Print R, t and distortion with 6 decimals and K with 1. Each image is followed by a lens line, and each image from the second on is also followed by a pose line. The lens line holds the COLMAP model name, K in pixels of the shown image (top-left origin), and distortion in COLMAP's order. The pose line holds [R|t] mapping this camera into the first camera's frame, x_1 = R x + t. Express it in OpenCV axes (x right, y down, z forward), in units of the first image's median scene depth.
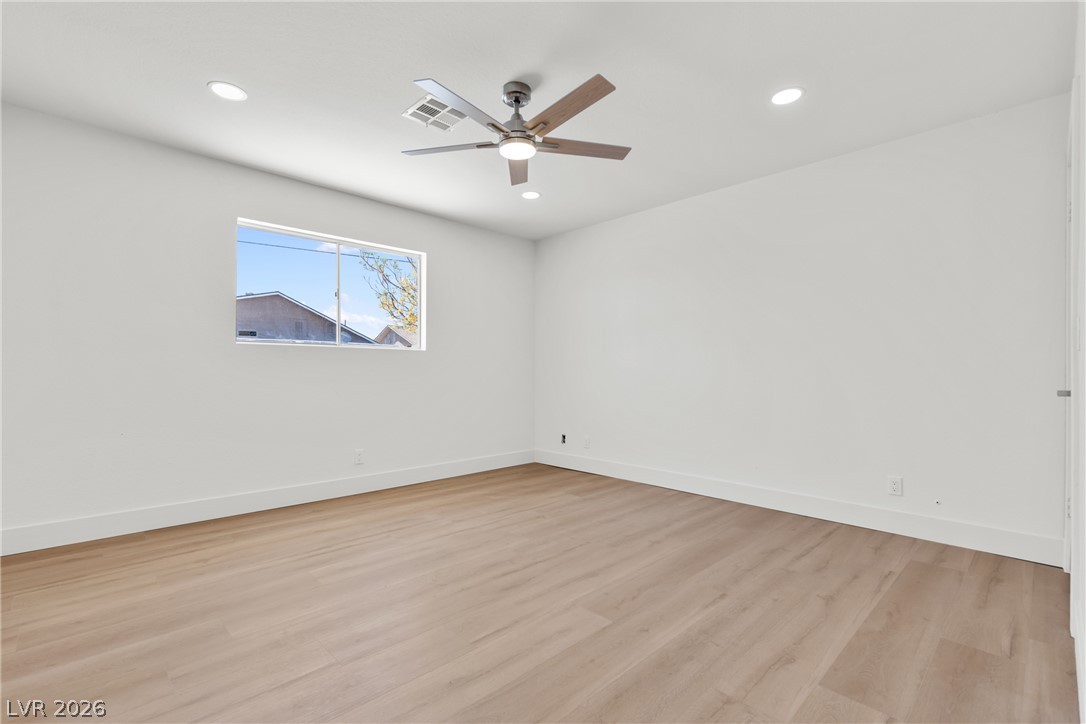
lens RADIAL K [[488.4, 0, 546.7], [0, 488.4, 371.2], [0, 0, 1]] dist [0.007427, -0.000800]
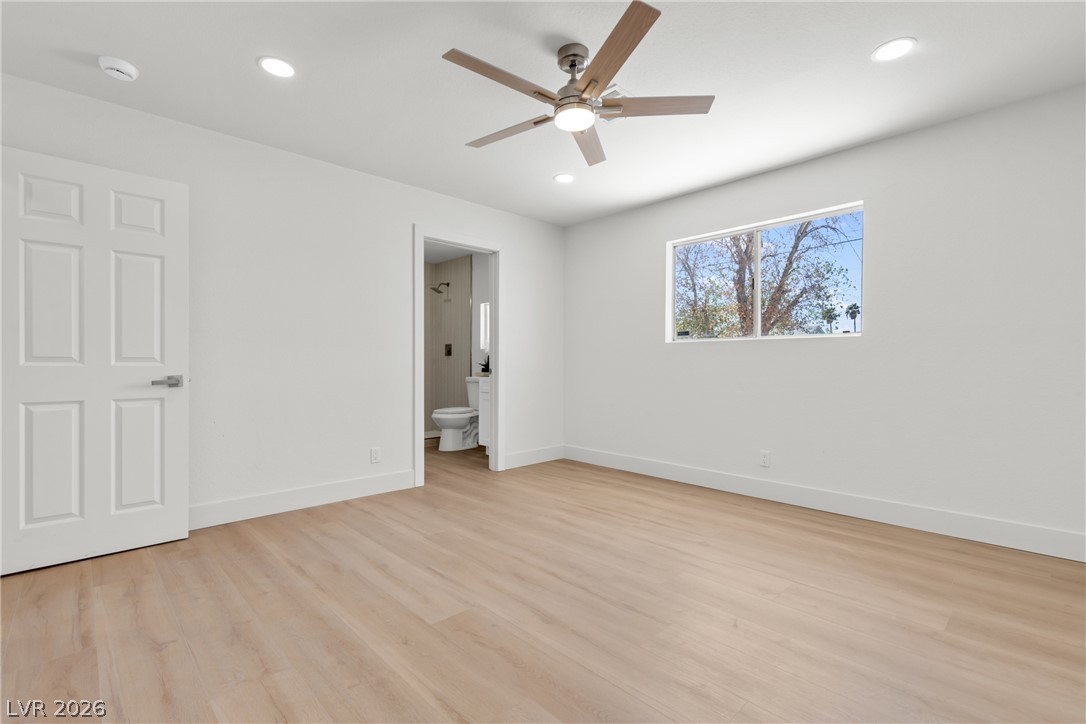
lens RADIAL K [[488.4, 0, 546.7], [0, 488.4, 371.2], [0, 0, 1]] dist [0.007427, -0.000800]
pose [[-0.007356, 0.013301, -0.999884, 0.810481], [-0.000995, 0.999911, 0.013309, 0.000336], [0.999972, 0.001092, -0.007342, 0.917876]]
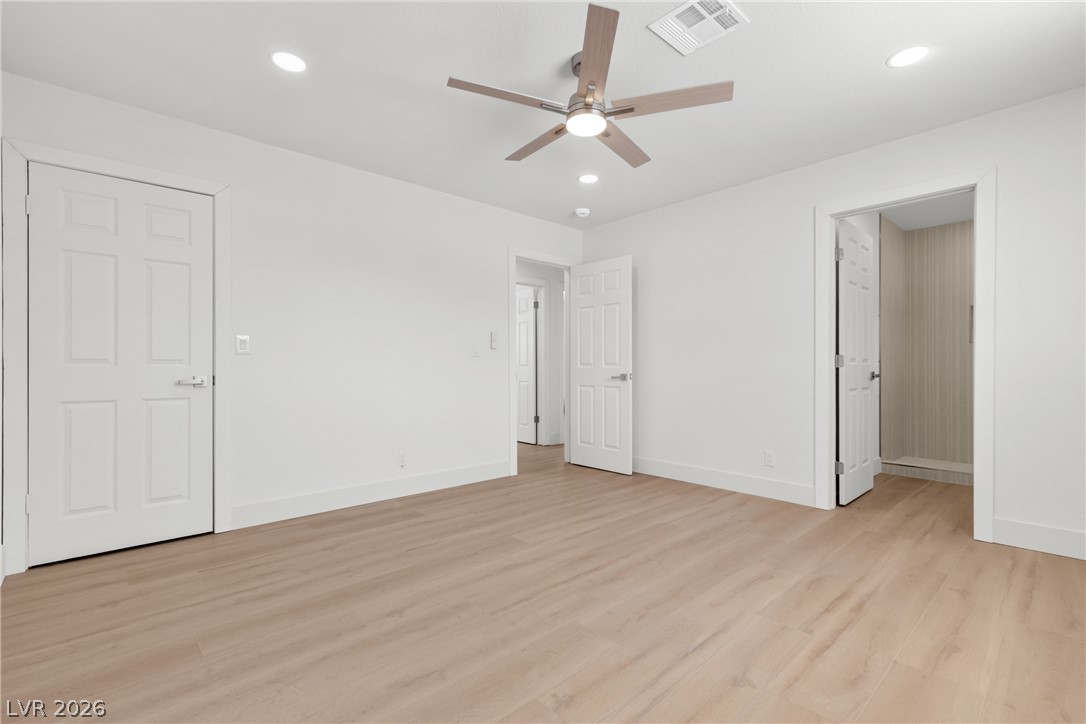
lens RADIAL K [[488.4, 0, 546.7], [0, 488.4, 371.2], [0, 0, 1]] dist [0.007427, -0.000800]
pose [[-0.999582, -0.000439, 0.028893, -0.012110], [-0.000194, 0.999964, 0.008471, 0.001098], [-0.028896, 0.008462, -0.999547, 1.838931]]
